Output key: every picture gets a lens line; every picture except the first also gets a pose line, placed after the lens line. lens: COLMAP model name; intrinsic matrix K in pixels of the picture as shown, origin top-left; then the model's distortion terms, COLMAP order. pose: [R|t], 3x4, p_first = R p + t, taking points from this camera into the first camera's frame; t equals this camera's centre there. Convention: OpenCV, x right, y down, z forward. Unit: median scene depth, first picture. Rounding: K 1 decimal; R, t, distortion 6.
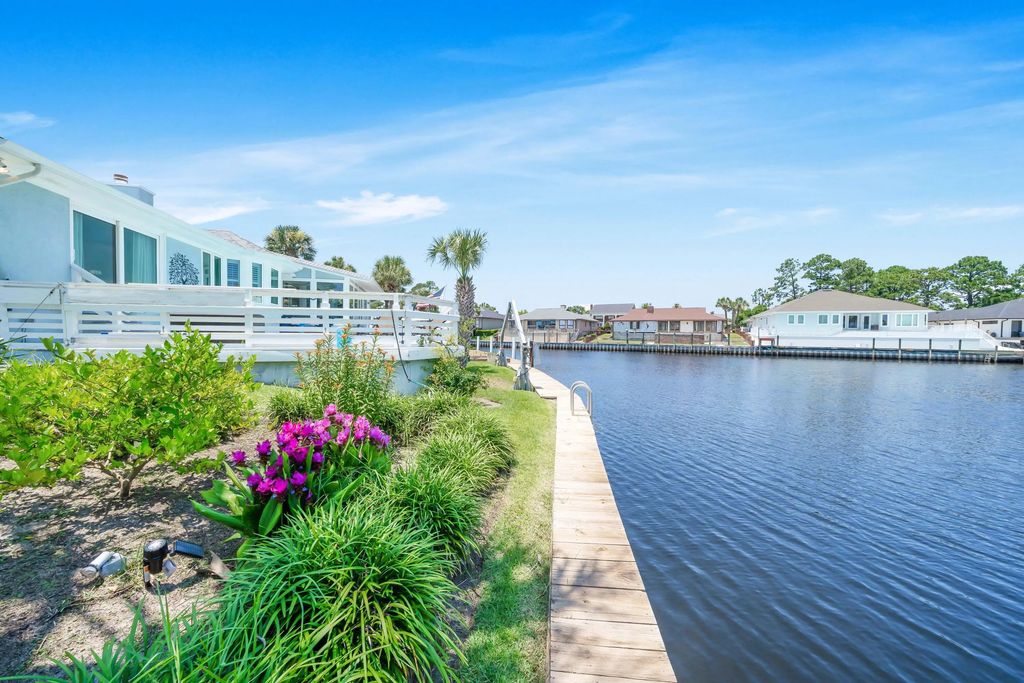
lens RADIAL K [[352.1, 0, 504.6], [0, 352.1, 343.3], [0, 0, 1]] dist [-0.005412, 0.000037]
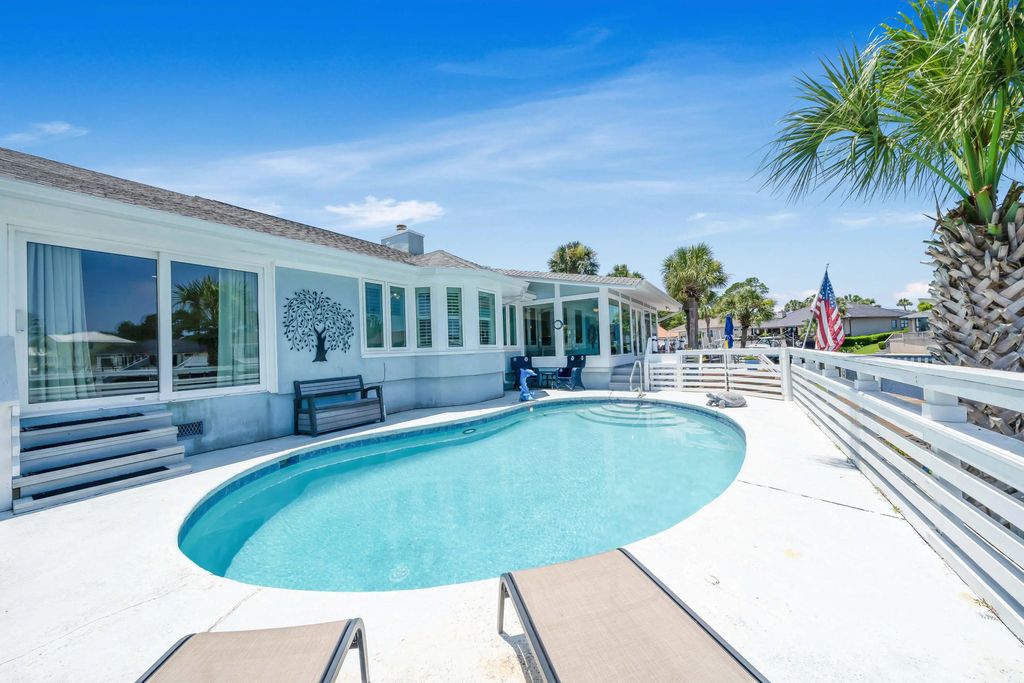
lens RADIAL K [[352.1, 0, 507.8], [0, 352.1, 341.3], [0, 0, 1]] dist [-0.005412, 0.000037]
pose [[0.681561, -0.052282, -0.729892, -0.081164], [0.024869, 0.998523, -0.048302, -0.045441], [0.731339, 0.014769, 0.681854, 0.307186]]
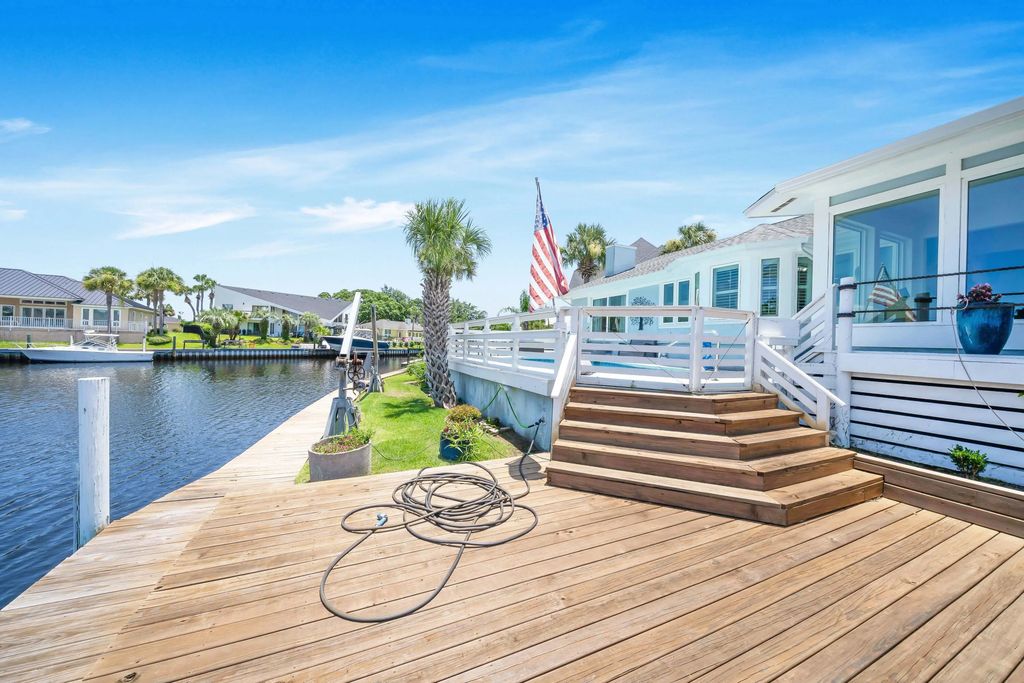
lens RADIAL K [[352.1, 0, 507.0], [0, 352.1, 340.5], [0, 0, 1]] dist [-0.005412, 0.000037]
pose [[-0.983593, -0.038400, -0.176266, -0.056449], [-0.042646, 0.998883, 0.020364, -0.031858], [0.175287, 0.027547, -0.984132, 0.842784]]
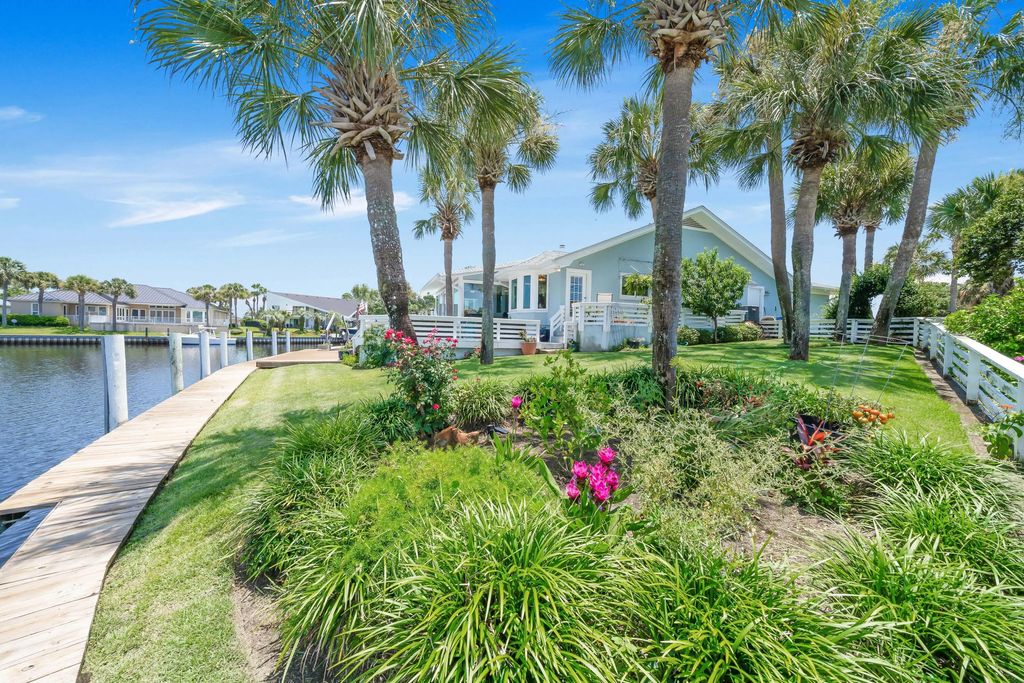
lens RADIAL K [[352.1, 0, 506.8], [0, 352.1, 341.9], [0, 0, 1]] dist [-0.005412, 0.000037]
pose [[-0.993914, -0.030319, -0.105907, -0.379370], [-0.035737, 0.998127, 0.049644, -0.047531], [0.104204, 0.053127, -0.993136, 1.591618]]
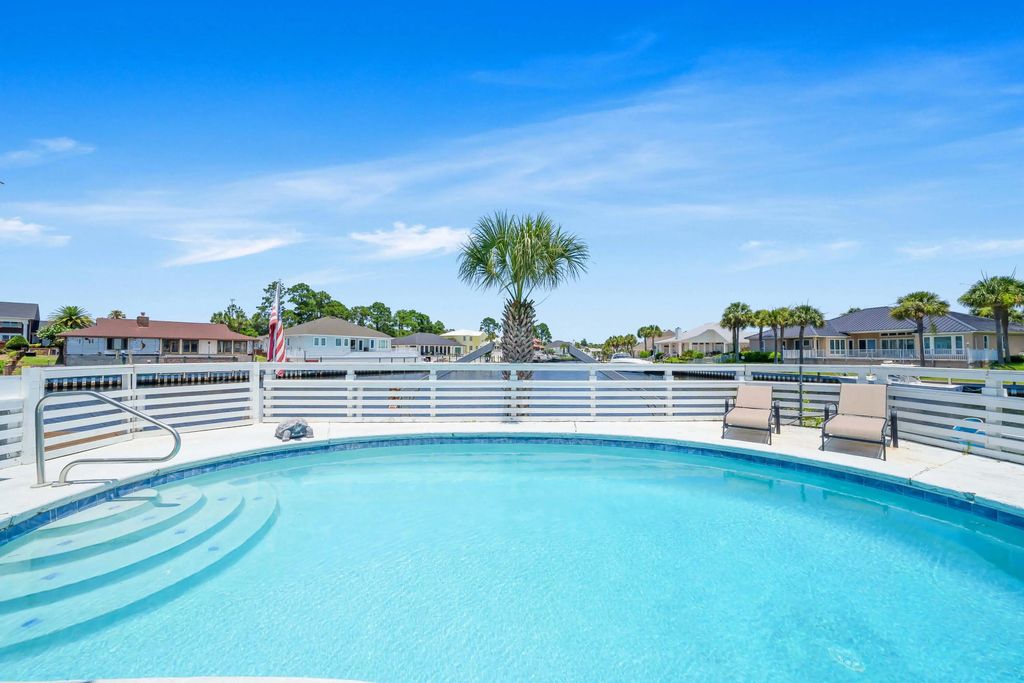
lens RADIAL K [[352.1, 0, 507.1], [0, 352.1, 343.9], [0, 0, 1]] dist [-0.005412, 0.000037]
pose [[0.193437, 0.014611, 0.981004, -0.332491], [0.026450, 0.999448, -0.020101, -0.051246], [-0.980756, 0.029836, 0.192943, 0.446760]]
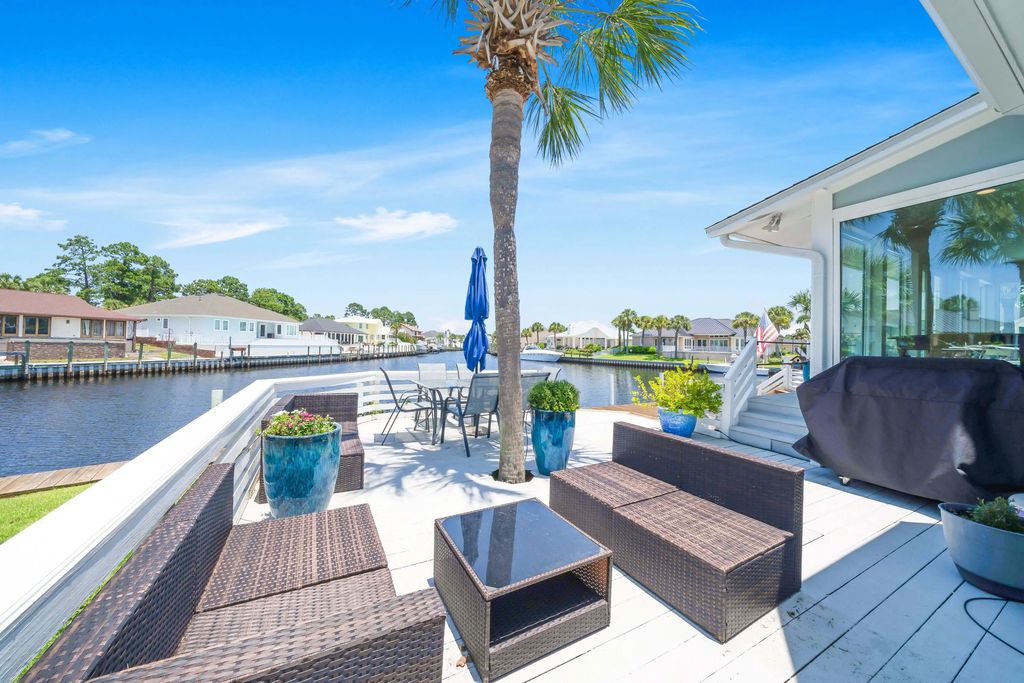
lens RADIAL K [[352.1, 0, 505.6], [0, 352.1, 340.6], [0, 0, 1]] dist [-0.005412, 0.000037]
pose [[-0.236342, -0.005207, 0.971656, -0.479930], [0.001984, 0.999981, 0.005841, -0.071753], [-0.971668, 0.003308, -0.236327, 1.116855]]
